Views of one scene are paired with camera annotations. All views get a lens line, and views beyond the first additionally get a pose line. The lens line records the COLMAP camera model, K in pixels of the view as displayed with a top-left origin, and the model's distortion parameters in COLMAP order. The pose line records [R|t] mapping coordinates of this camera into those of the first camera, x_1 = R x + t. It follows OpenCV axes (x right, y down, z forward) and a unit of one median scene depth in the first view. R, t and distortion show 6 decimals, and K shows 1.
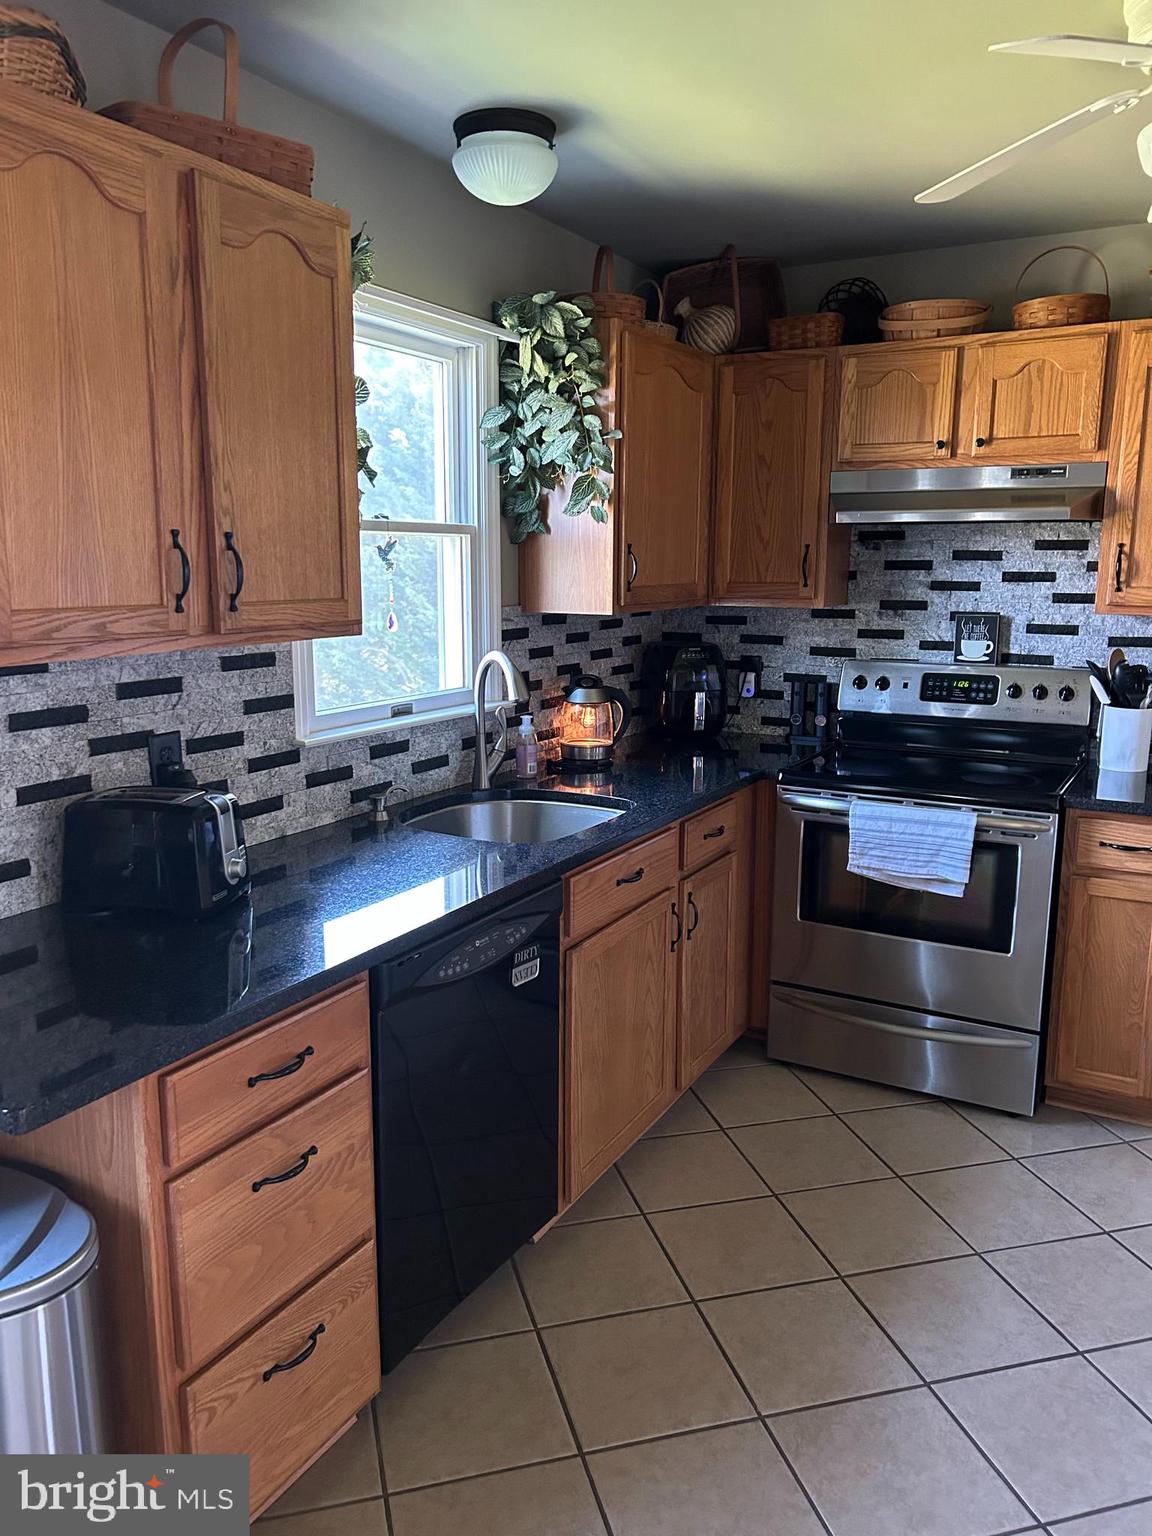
lens RADIAL K [[1162.6, 0, 573.1], [0, 1162.6, 776.7], [0, 0, 1]] dist [0.047668, -0.047883]
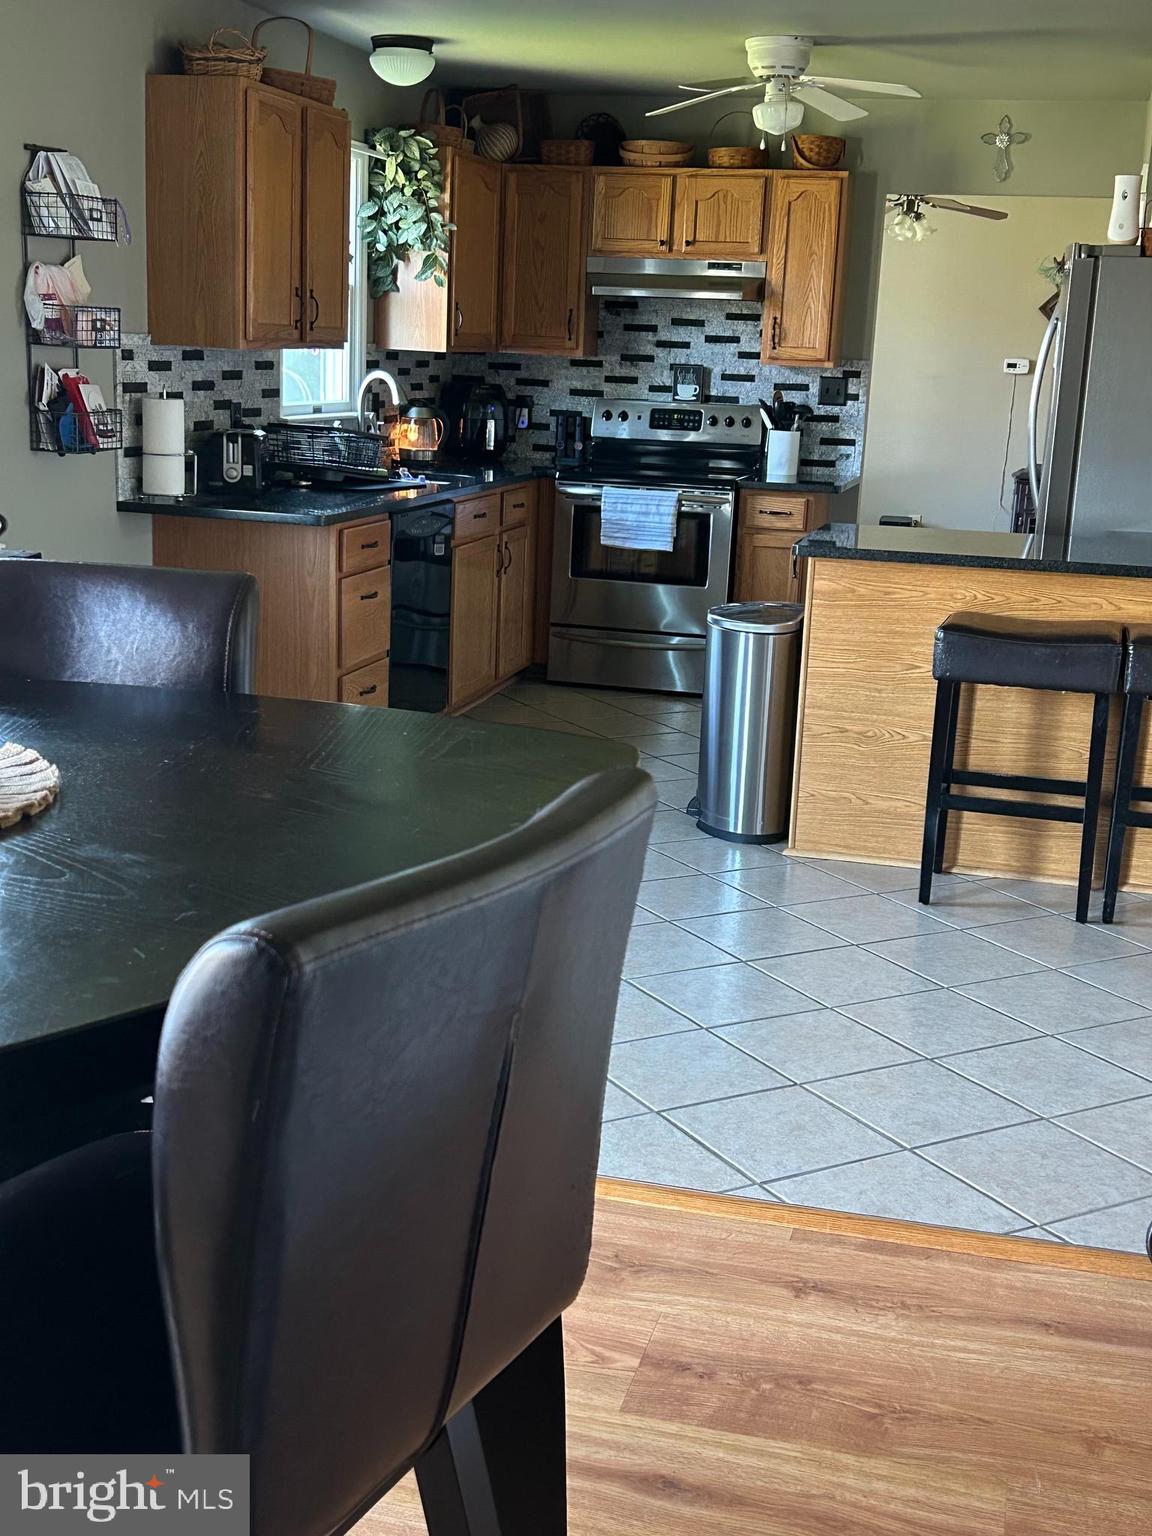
lens RADIAL K [[1838.4, 0, 576.0], [0, 1838.4, 768.0], [0, 0, 1]] dist [0.234034, -0.890965]
pose [[0.968298, -0.020648, 0.248943, -0.369439], [0.008884, 0.998794, 0.048286, 0.248780], [-0.249640, -0.044544, 0.967314, -1.209084]]
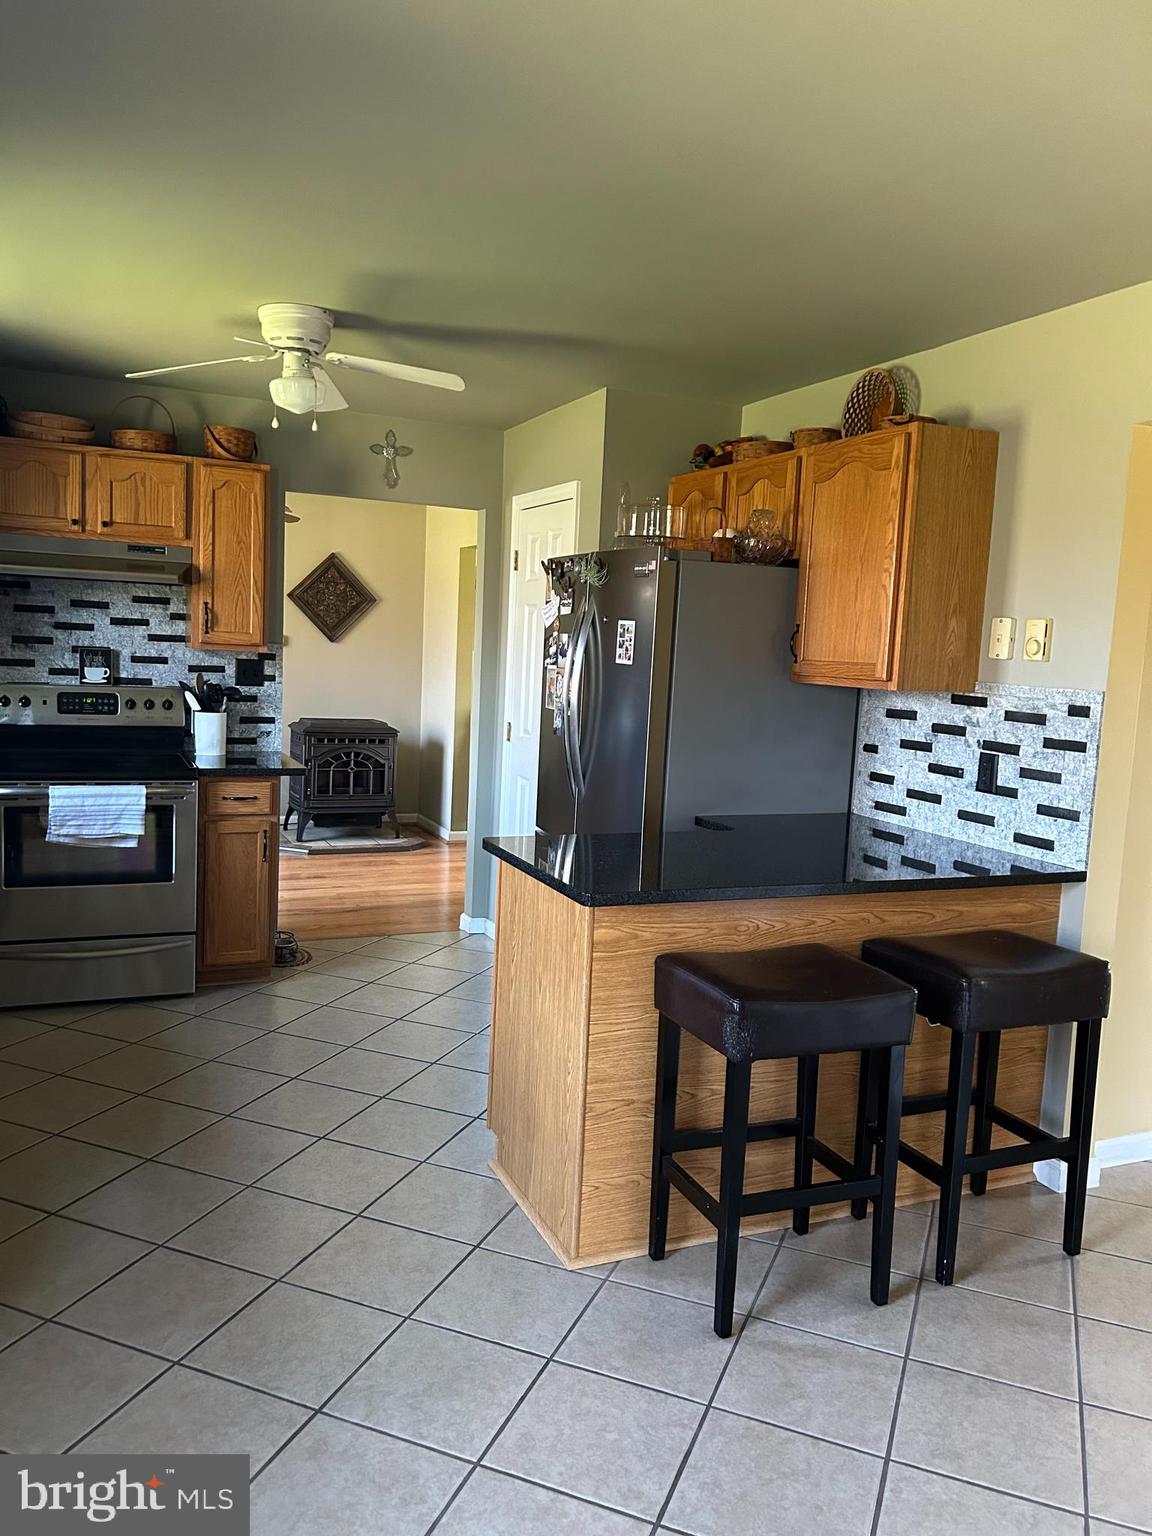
lens RADIAL K [[1162.6, 0, 573.1], [0, 1162.6, 776.7], [0, 0, 1]] dist [0.047668, -0.047883]
pose [[0.607453, -0.068146, 0.791427, -0.419760], [0.104114, 0.994549, 0.005724, 0.060636], [-0.787503, 0.078922, 0.611237, -0.254454]]
